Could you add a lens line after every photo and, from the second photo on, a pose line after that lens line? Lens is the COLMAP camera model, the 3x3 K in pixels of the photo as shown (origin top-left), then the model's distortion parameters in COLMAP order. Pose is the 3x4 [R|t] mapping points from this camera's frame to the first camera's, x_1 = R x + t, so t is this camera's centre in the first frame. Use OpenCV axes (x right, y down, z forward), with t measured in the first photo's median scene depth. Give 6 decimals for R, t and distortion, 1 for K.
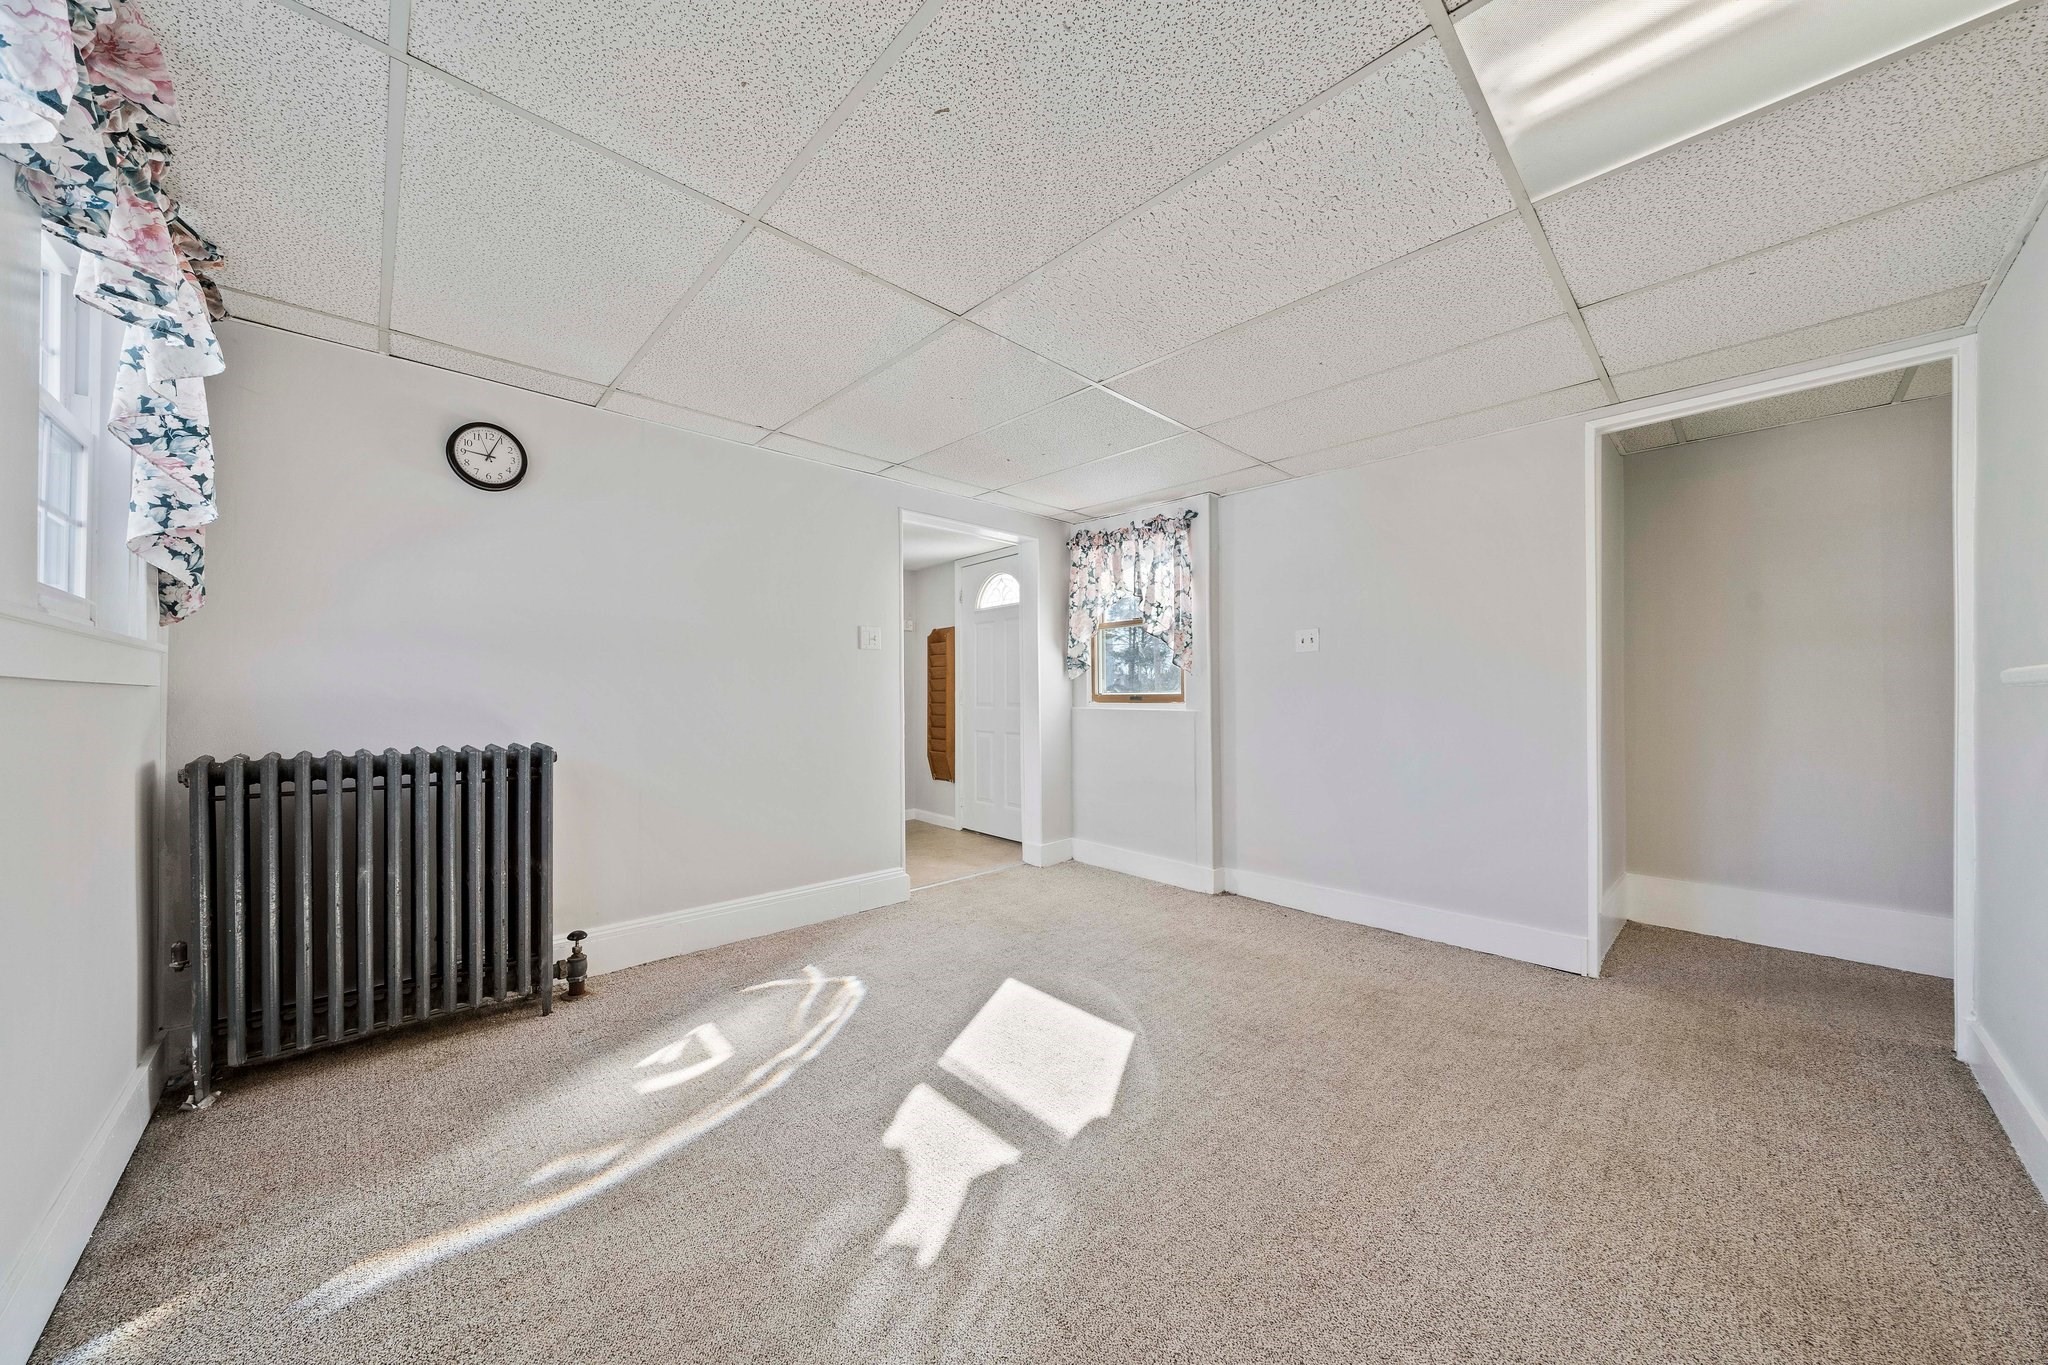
lens RADIAL K [[711.0, 0, 1012.6], [0, 711.0, 702.4], [0, 0, 1]] dist [-0.009944, 0.000117]
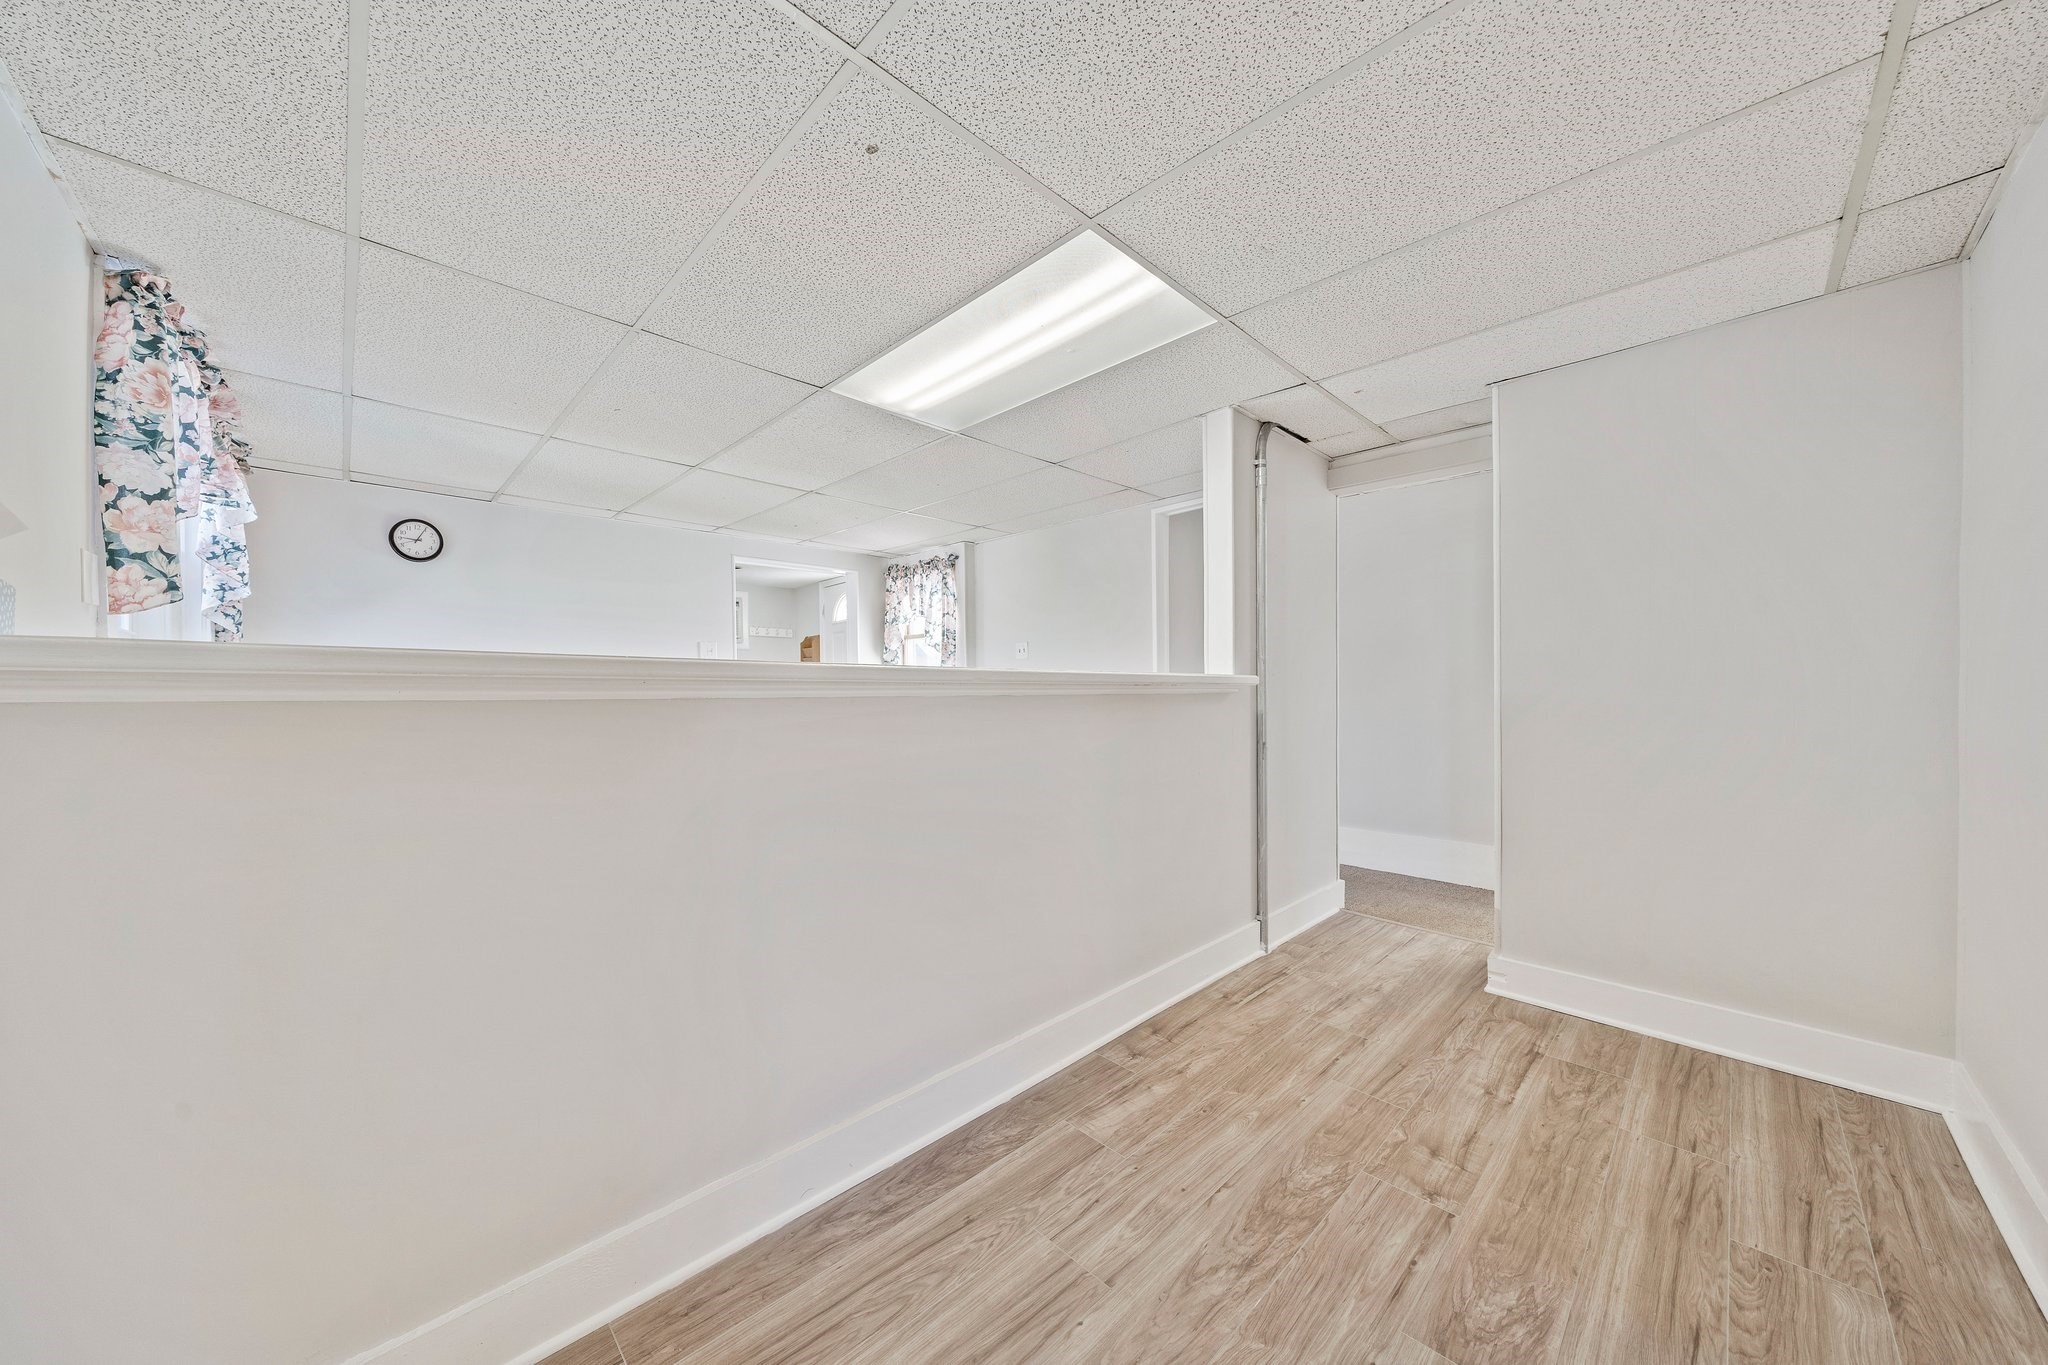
lens RADIAL K [[711.0, 0, 1012.6], [0, 711.0, 702.4], [0, 0, 1]] dist [-0.009944, 0.000117]
pose [[0.999807, -0.006447, 0.018580, 0.538675], [0.006242, 0.999920, 0.011041, -0.001407], [-0.018649, -0.010922, 0.999766, -0.581798]]
